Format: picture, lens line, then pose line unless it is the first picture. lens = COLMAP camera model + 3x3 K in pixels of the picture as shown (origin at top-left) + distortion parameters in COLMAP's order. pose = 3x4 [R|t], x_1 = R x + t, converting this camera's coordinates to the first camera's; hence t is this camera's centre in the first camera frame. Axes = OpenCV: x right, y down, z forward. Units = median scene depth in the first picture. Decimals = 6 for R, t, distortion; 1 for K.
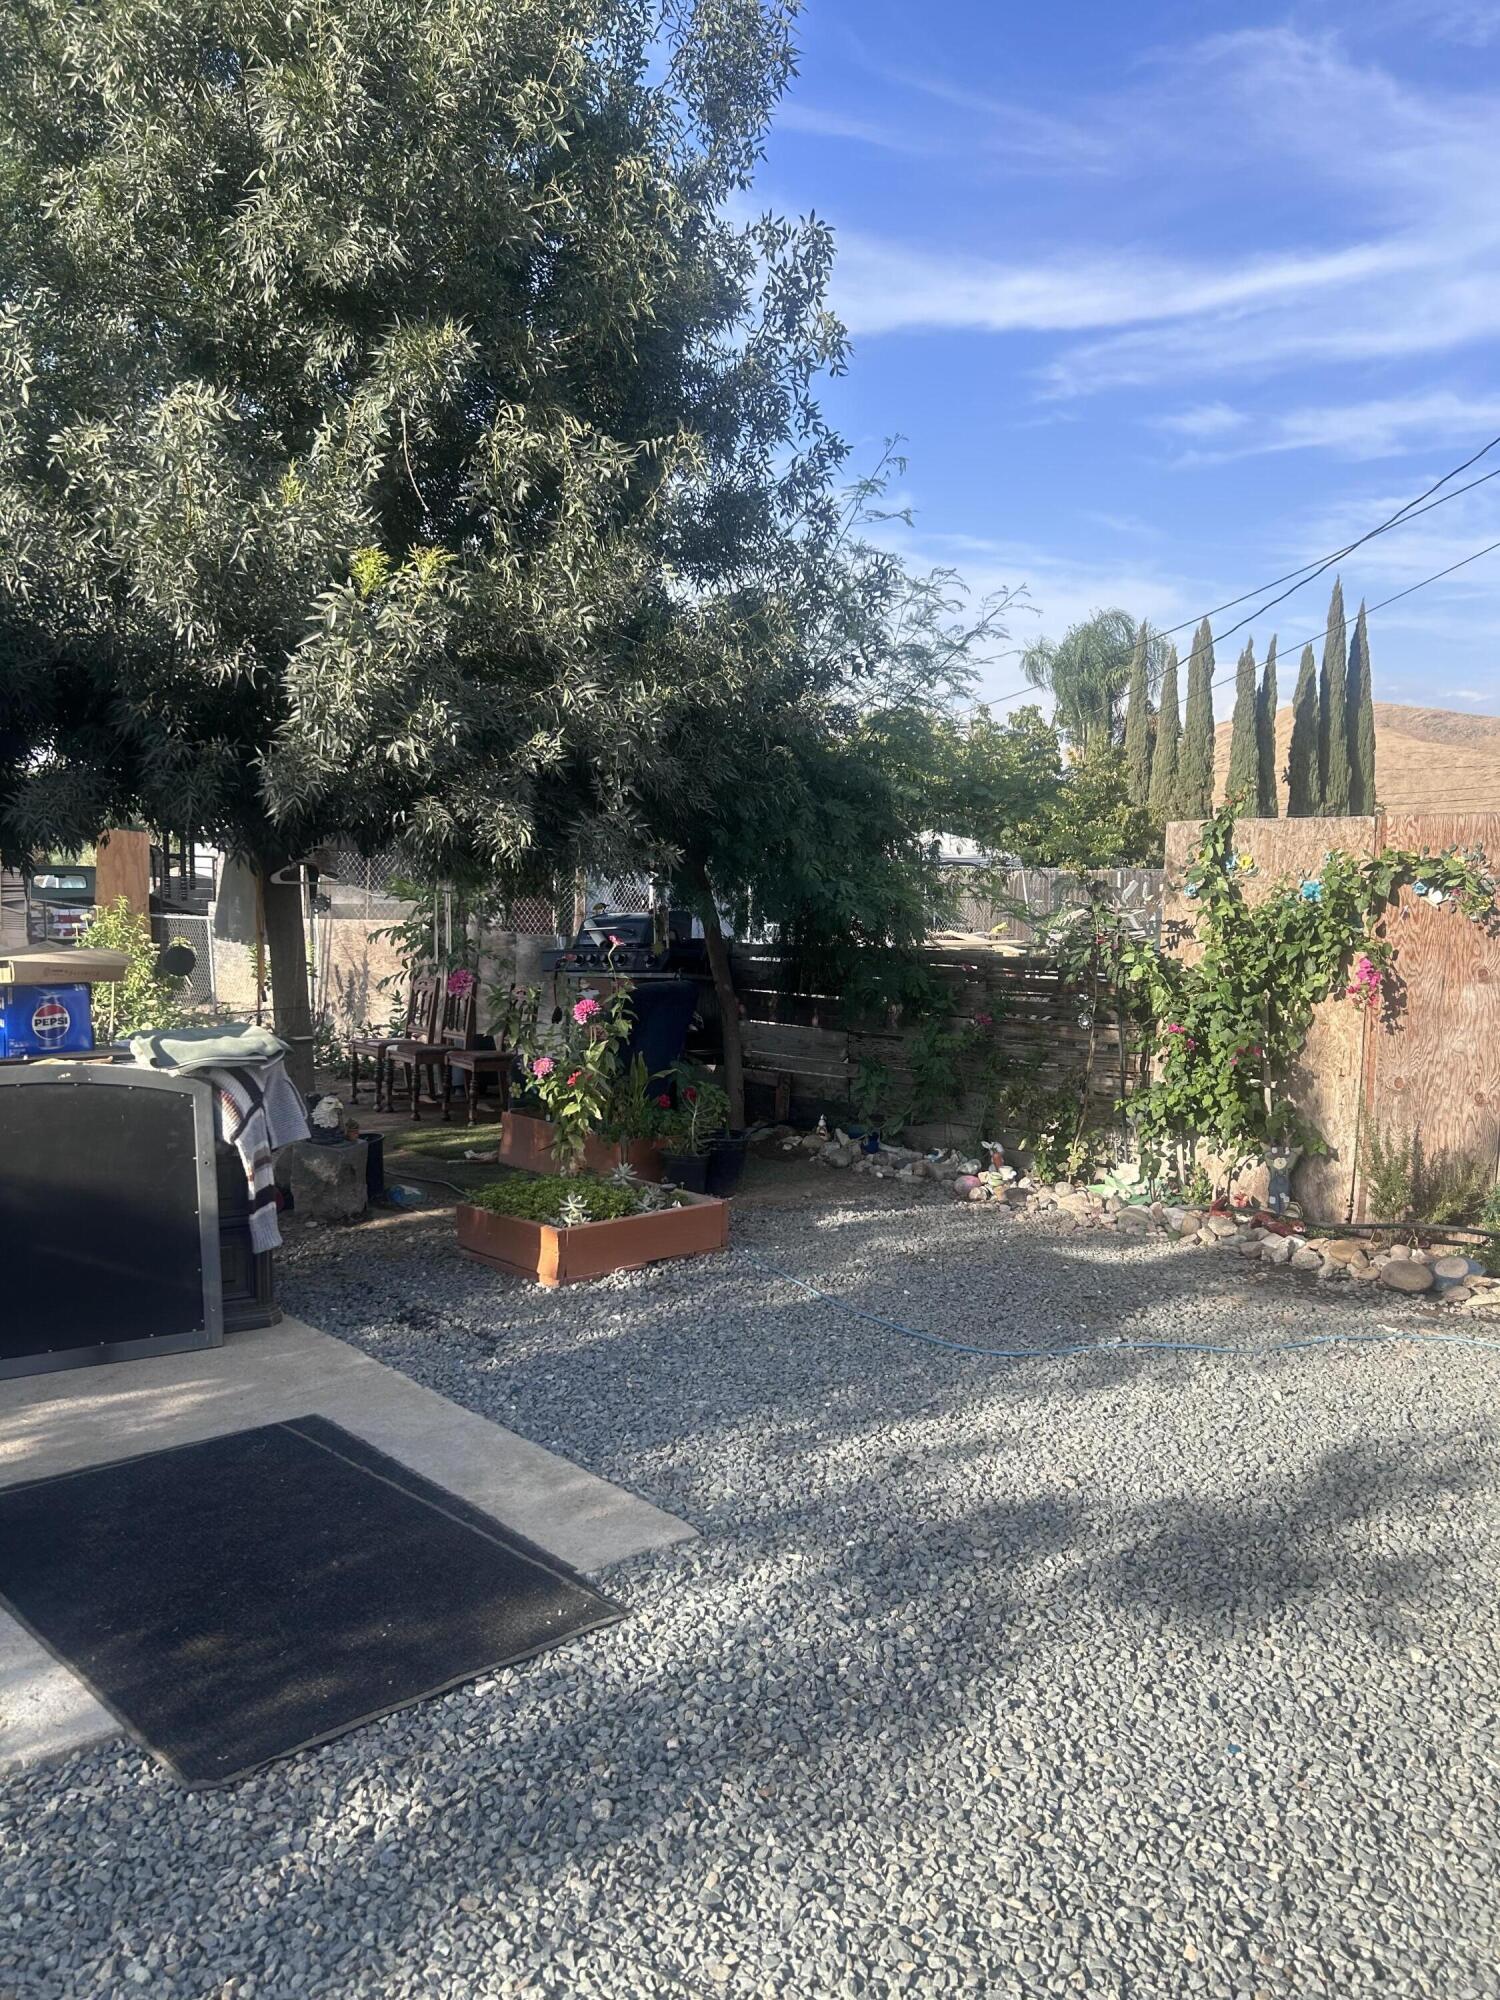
lens RADIAL K [[1505.6, 0, 735.7], [0, 1505.6, 1005.8], [0, 0, 1]] dist [0.005284, -0.003455]
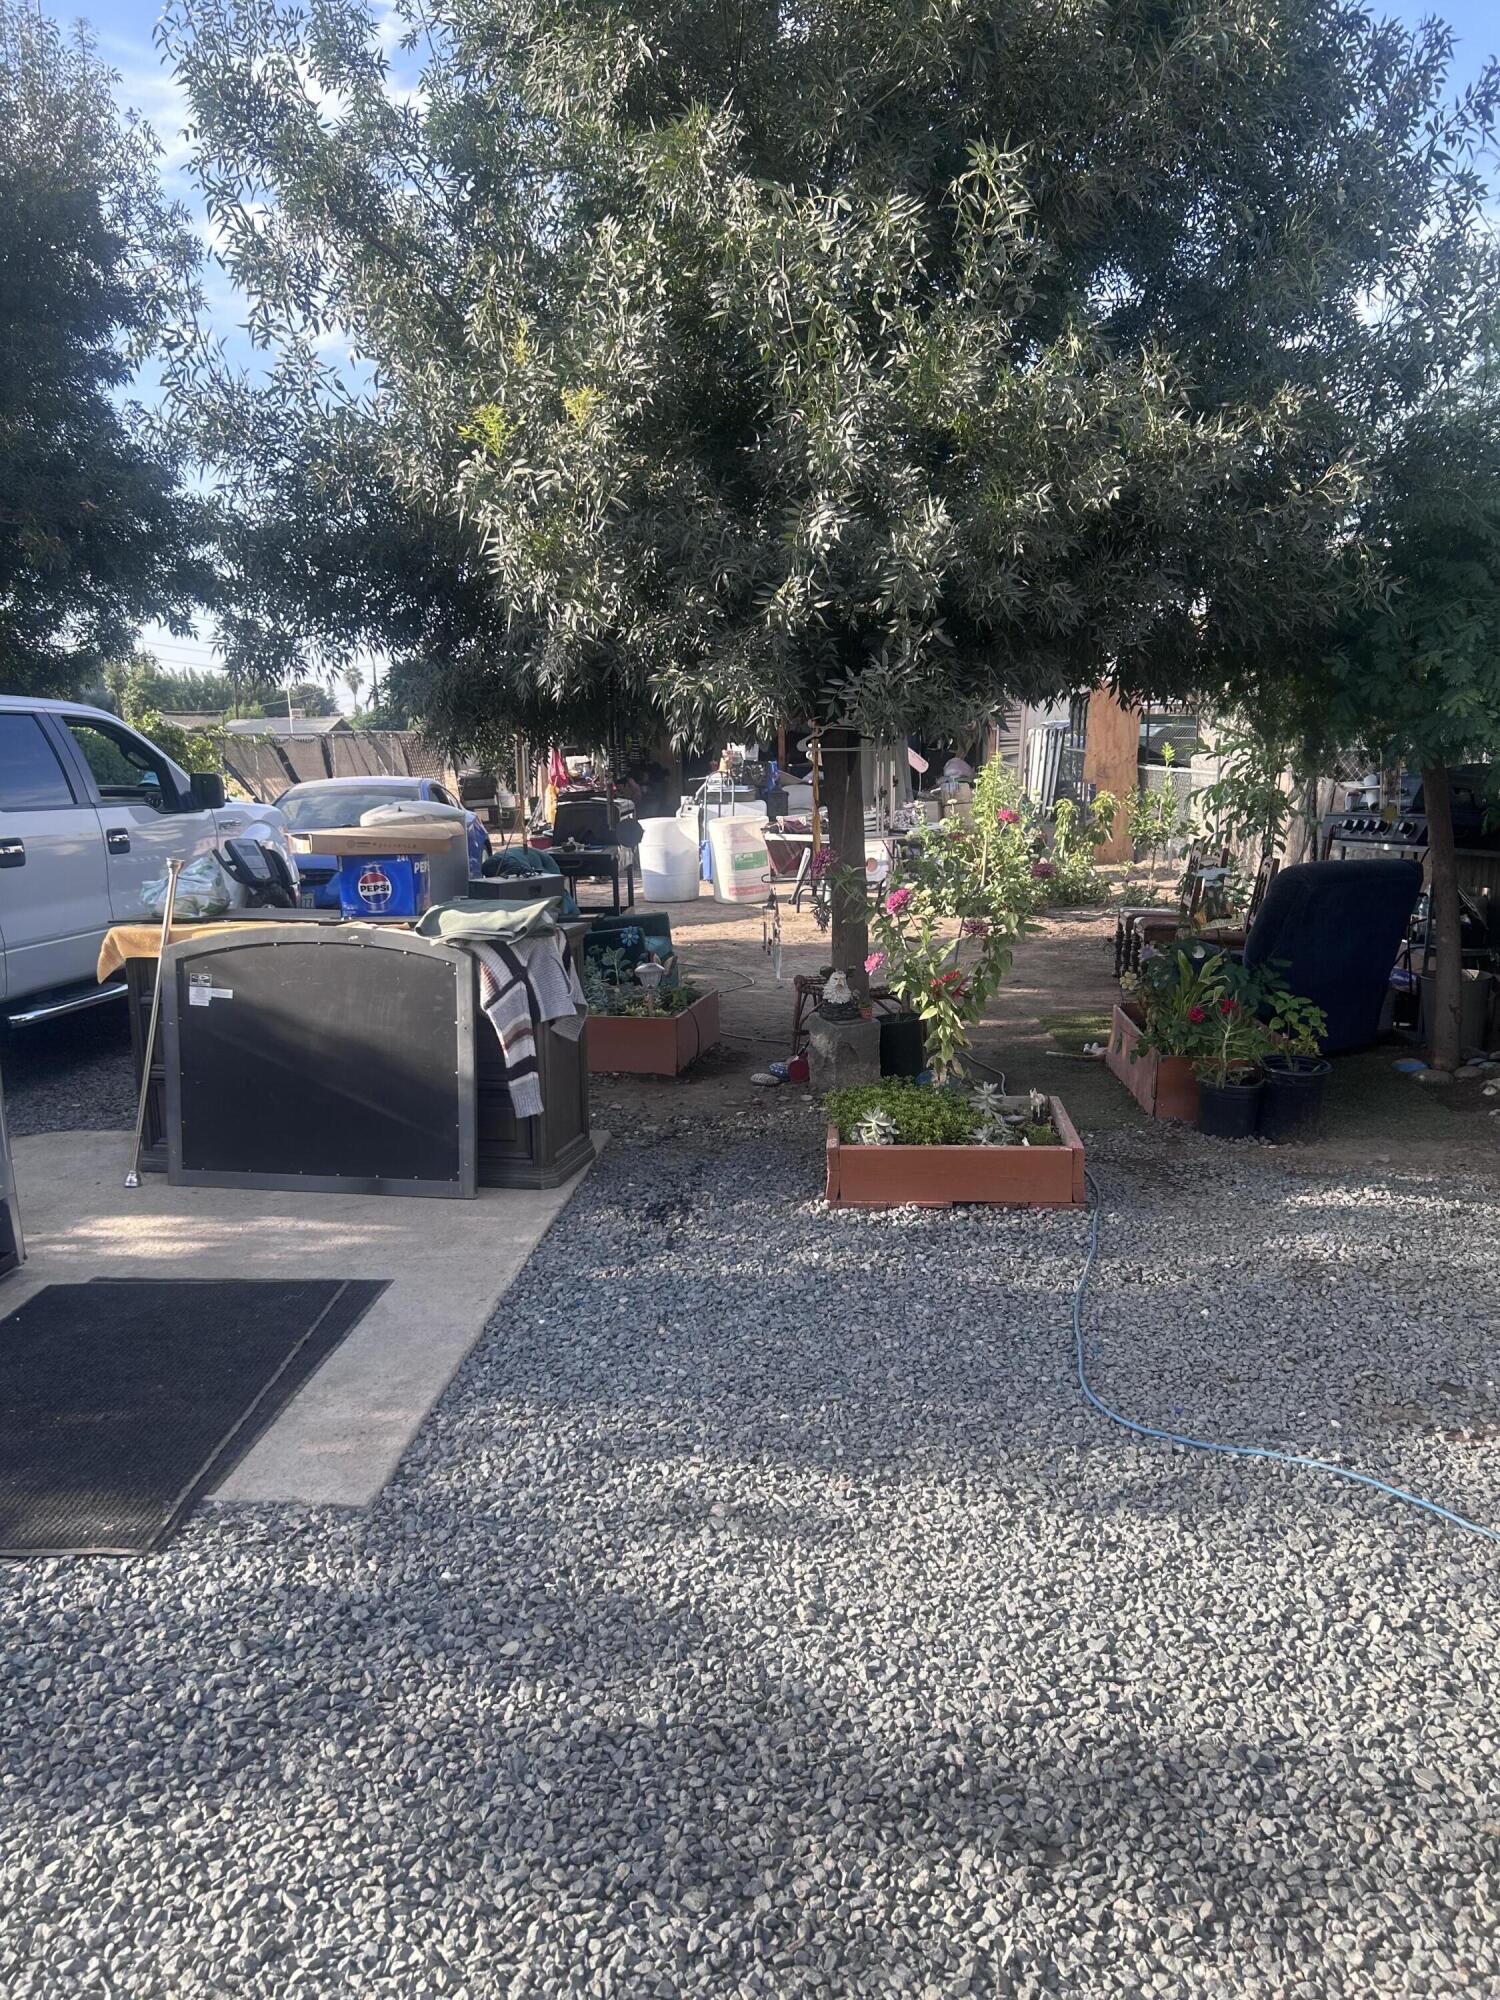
lens RADIAL K [[1505.6, 0, 746.1], [0, 1505.6, 997.6], [0, 0, 1]] dist [0.005284, -0.003455]
pose [[0.719433, 0.104634, -0.686635, 0.599817], [-0.036354, 0.992905, 0.113215, -0.052202], [0.693609, -0.056488, 0.718133, 0.430233]]
